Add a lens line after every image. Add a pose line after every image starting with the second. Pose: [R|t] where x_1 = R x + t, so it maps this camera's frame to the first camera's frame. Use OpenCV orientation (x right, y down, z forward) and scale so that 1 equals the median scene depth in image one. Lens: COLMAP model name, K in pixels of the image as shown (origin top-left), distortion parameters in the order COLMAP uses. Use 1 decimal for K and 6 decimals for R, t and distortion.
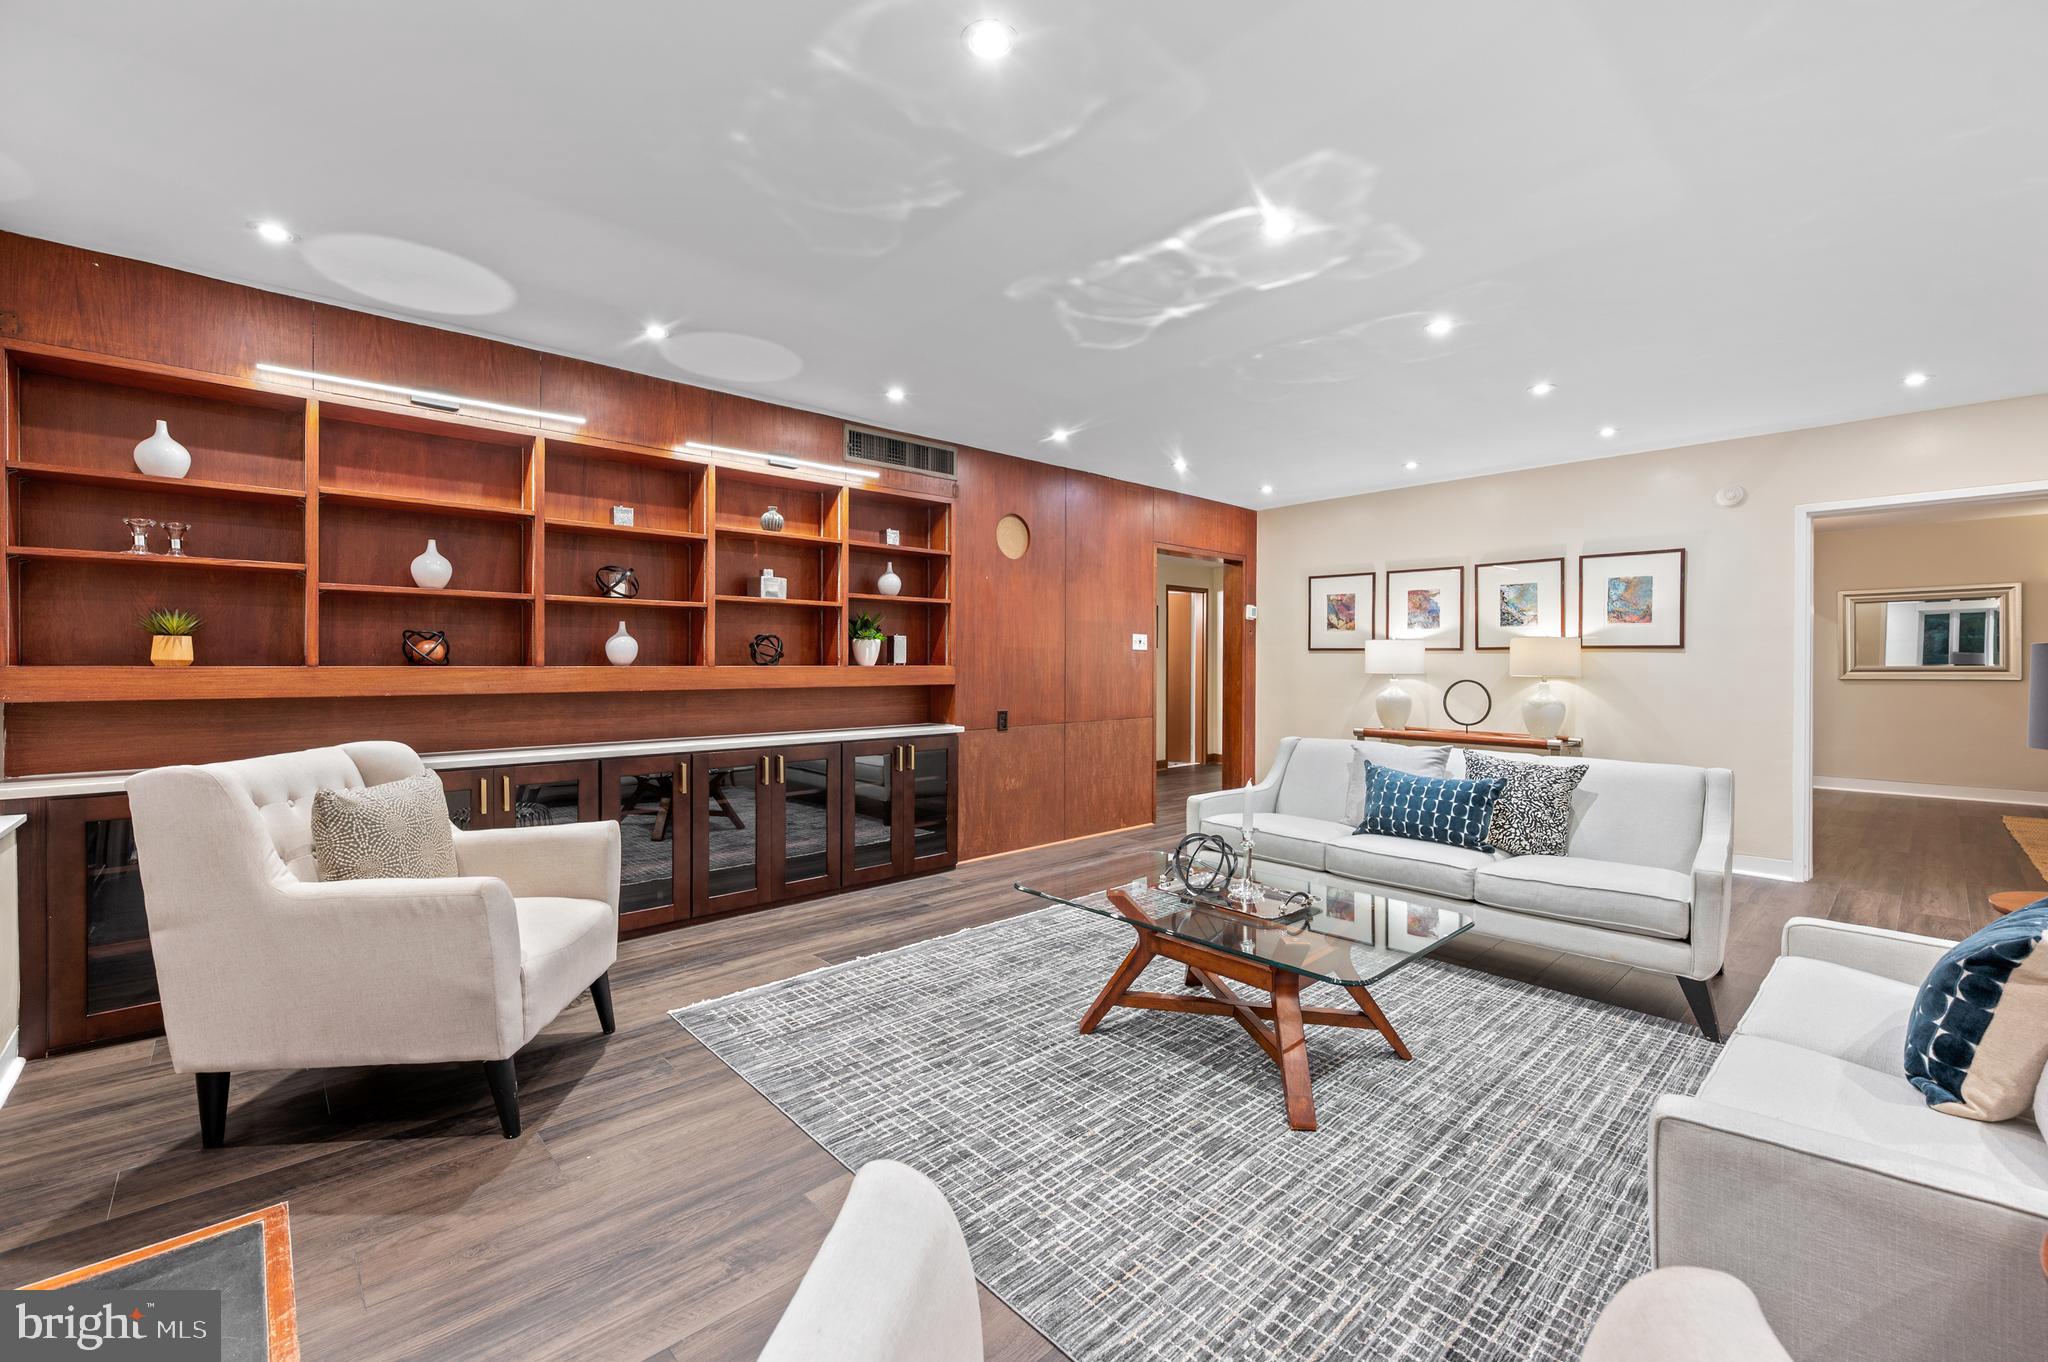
lens RADIAL K [[850.3, 0, 1040.2], [0, 850.3, 663.5], [0, 0, 1]] dist [-0.000949, -0.000045]
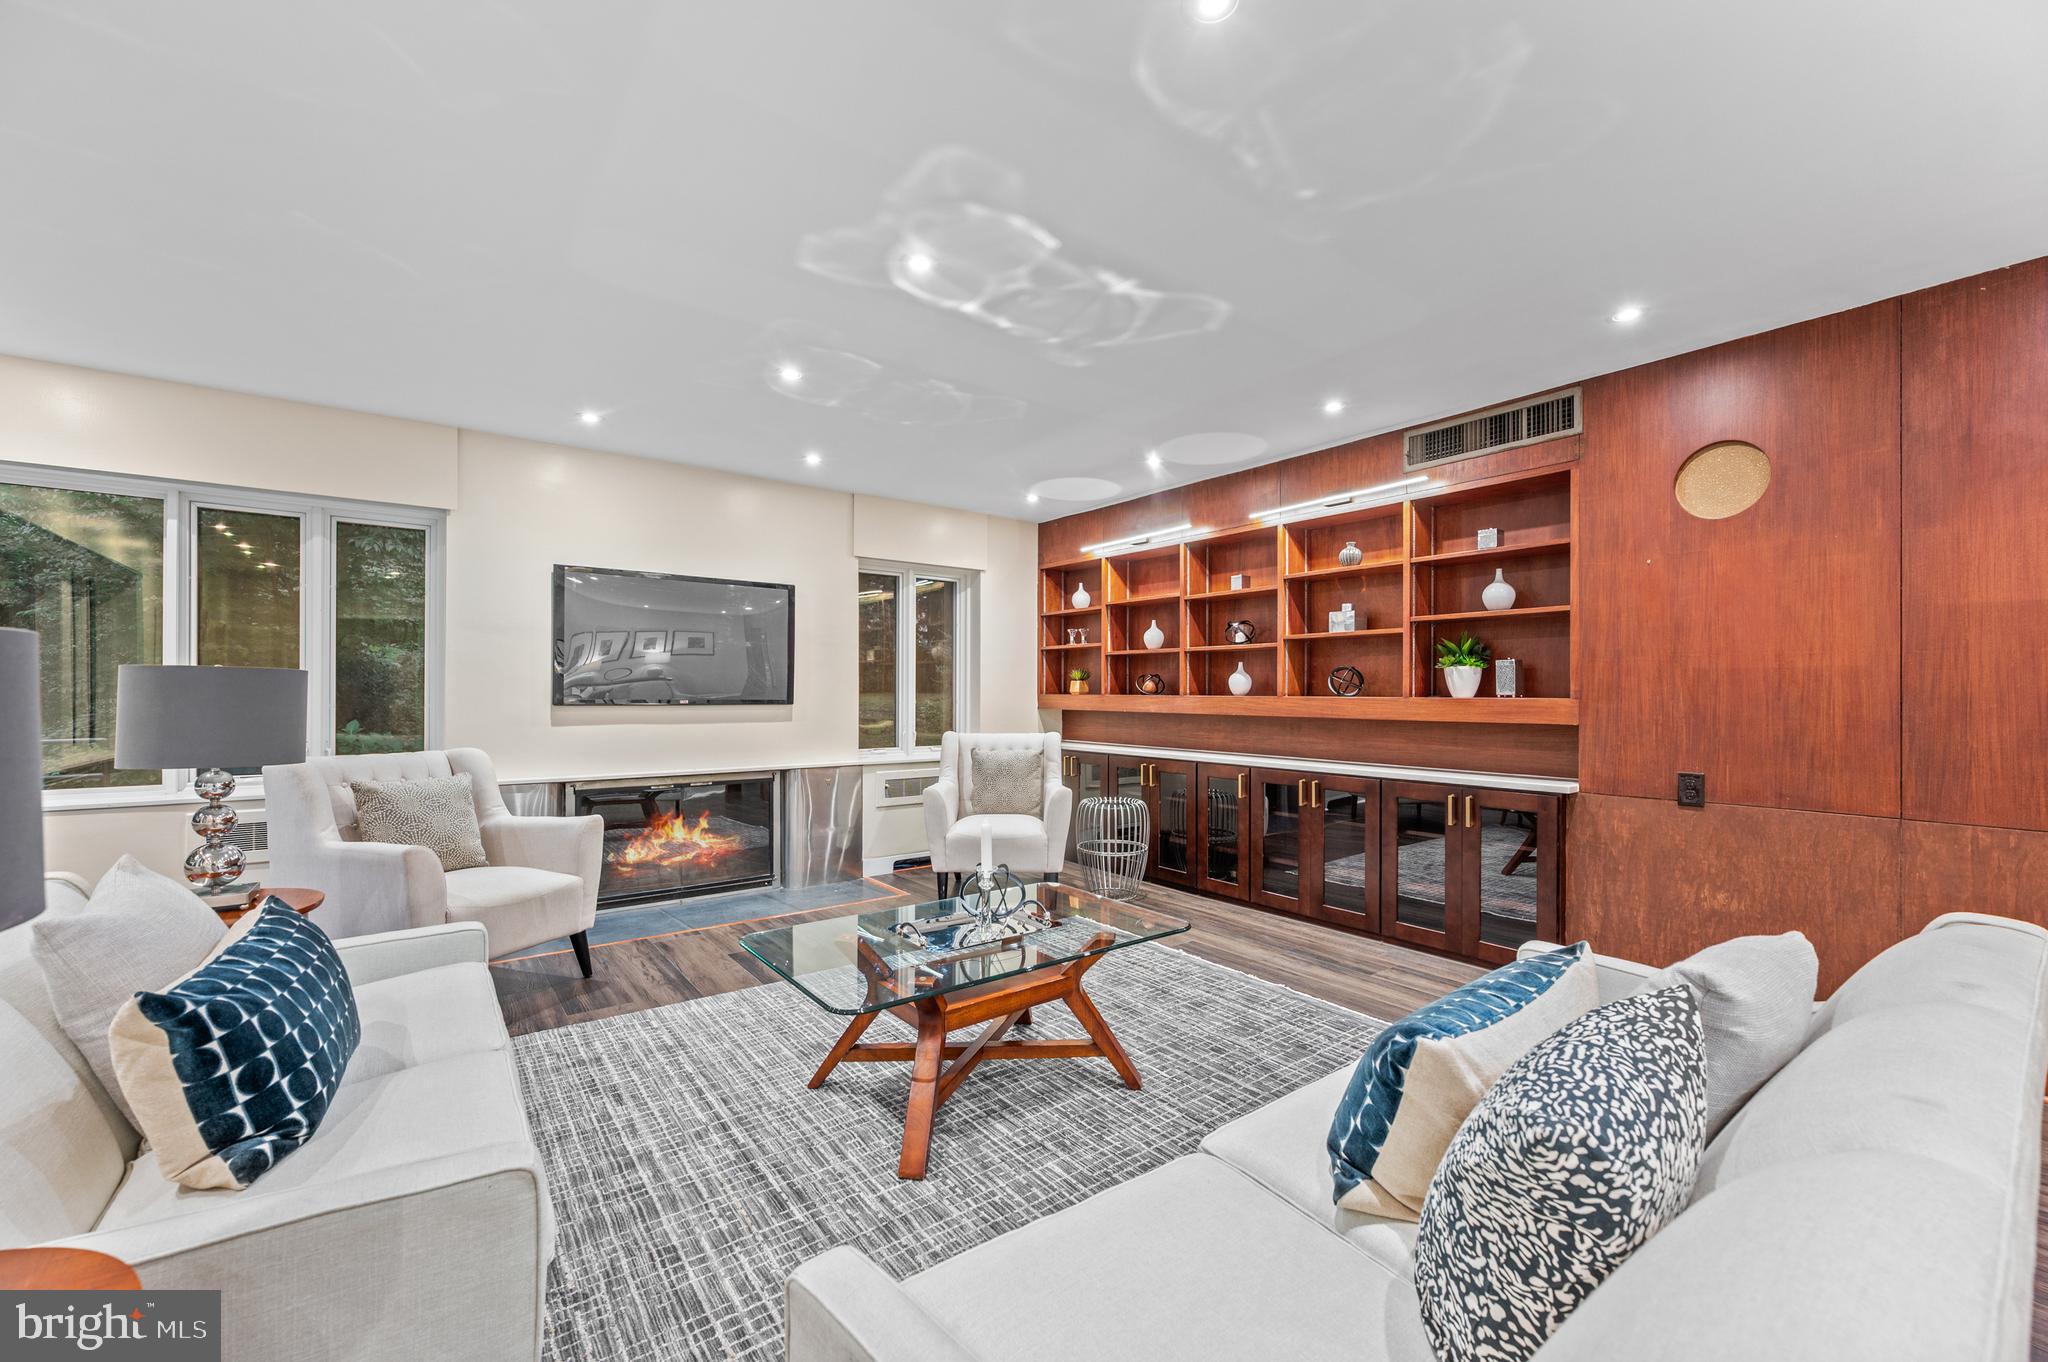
lens RADIAL K [[824.0, 0, 1022.0], [0, 824.0, 688.3], [0, 0, 1]] dist [0.000655, 0.000020]
pose [[-0.116681, -0.005997, -0.993151, 0.777918], [-0.002900, 0.999980, -0.005697, -0.000803], [0.993165, 0.002215, -0.116696, 0.776870]]
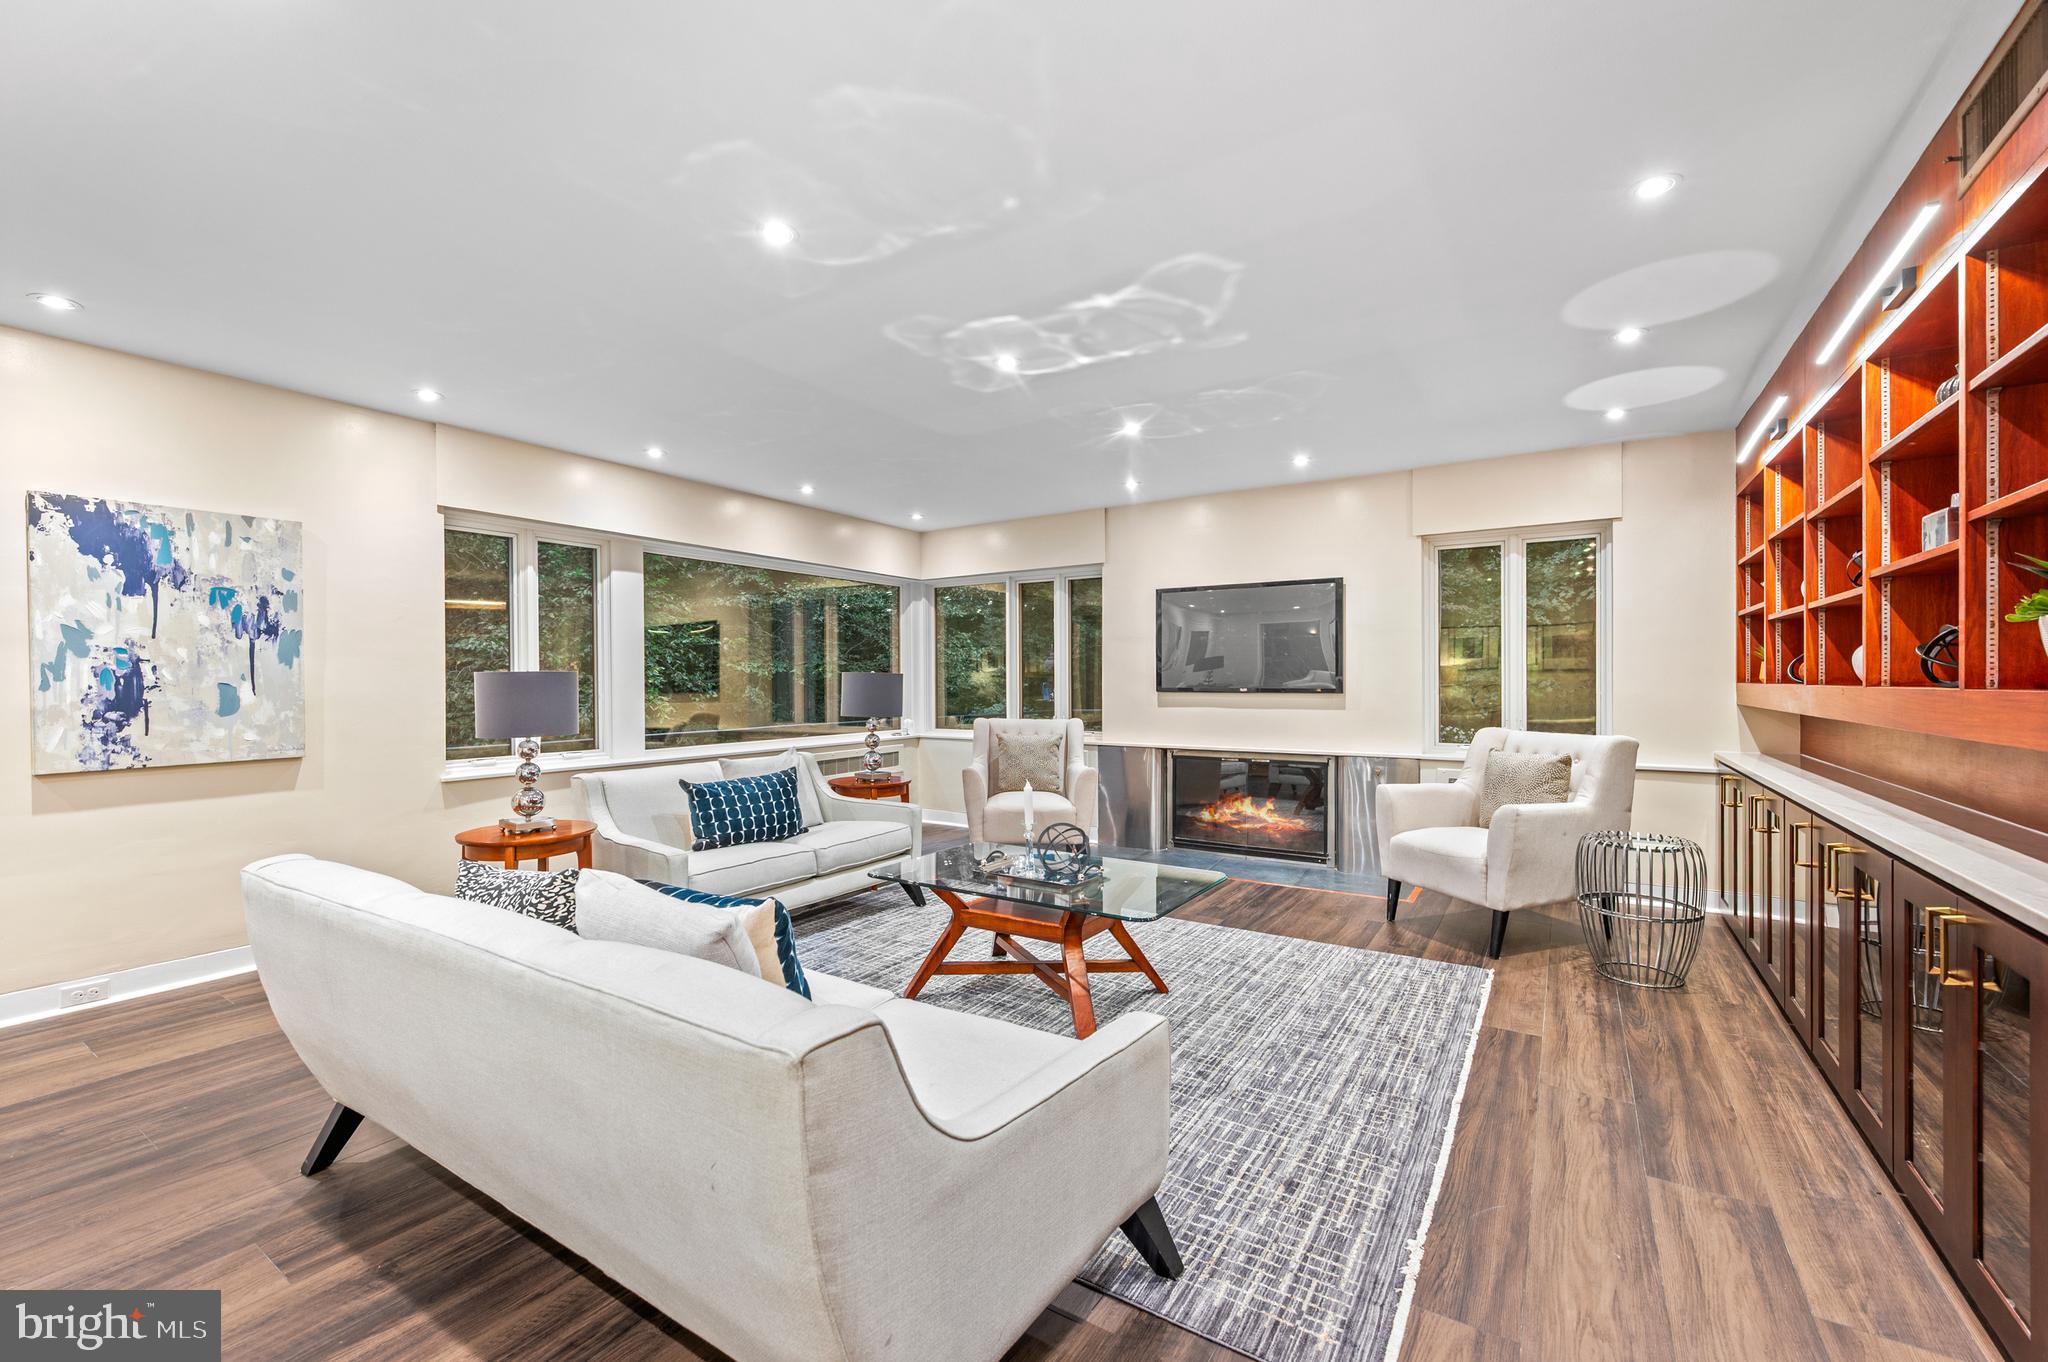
lens RADIAL K [[824.0, 0, 1022.0], [0, 824.0, 688.3], [0, 0, 1]] dist [0.000655, 0.000020]
pose [[-0.974353, 0.002845, -0.225007, 0.348050], [0.000860, 0.999960, 0.008918, -0.002587], [0.225023, 0.008496, -0.974316, 1.440807]]
